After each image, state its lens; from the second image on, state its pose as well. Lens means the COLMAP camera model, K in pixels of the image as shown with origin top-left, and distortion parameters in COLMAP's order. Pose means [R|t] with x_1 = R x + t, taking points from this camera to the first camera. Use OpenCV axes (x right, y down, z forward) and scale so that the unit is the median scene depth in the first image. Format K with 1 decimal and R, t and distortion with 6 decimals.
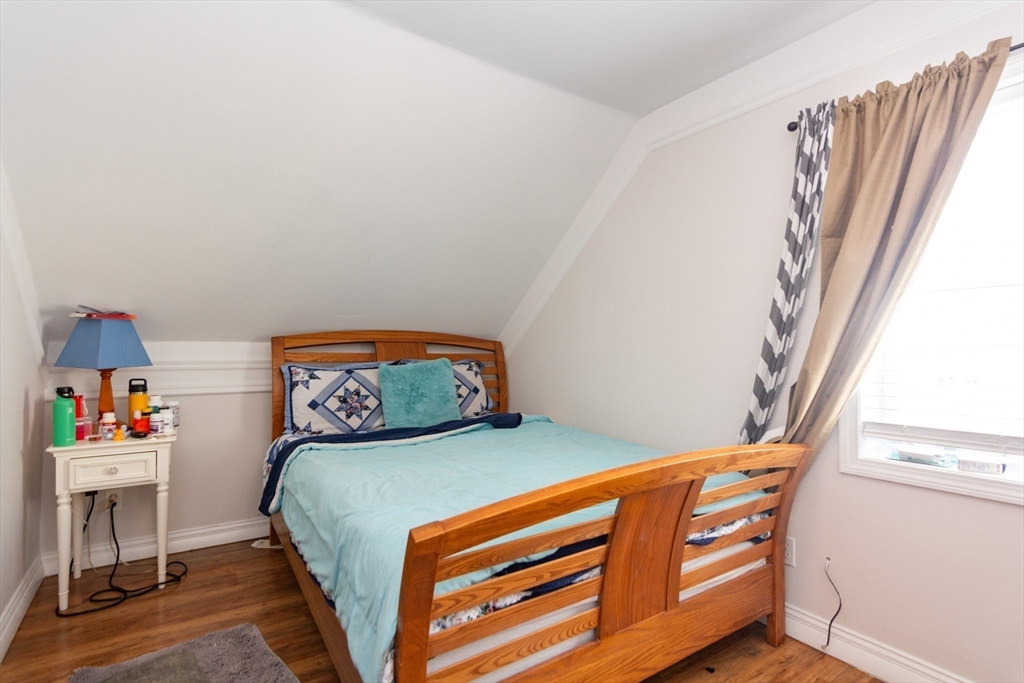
lens RADIAL K [[502.0, 0, 502.8], [0, 502.0, 332.5], [0, 0, 1]] dist [-0.001861, -0.000424]
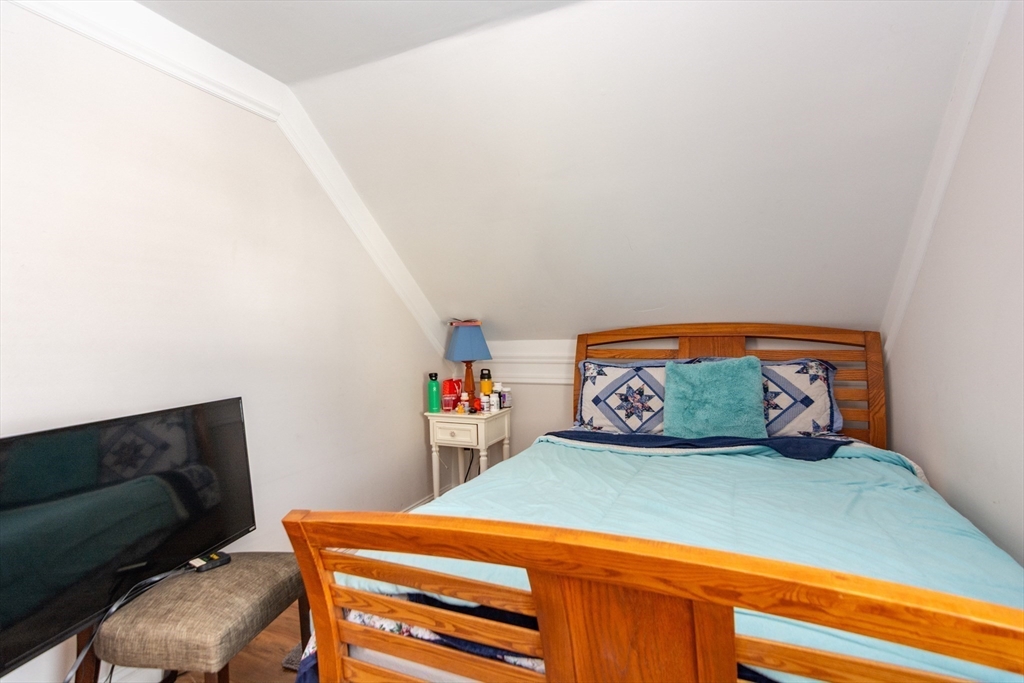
lens RADIAL K [[502.0, 0, 502.8], [0, 502.0, 332.5], [0, 0, 1]] dist [-0.001861, -0.000424]
pose [[0.531267, -0.027387, -0.846762, 0.382427], [0.038259, 0.999233, -0.008314, 0.007550], [0.846340, -0.027980, 0.531907, 0.298748]]
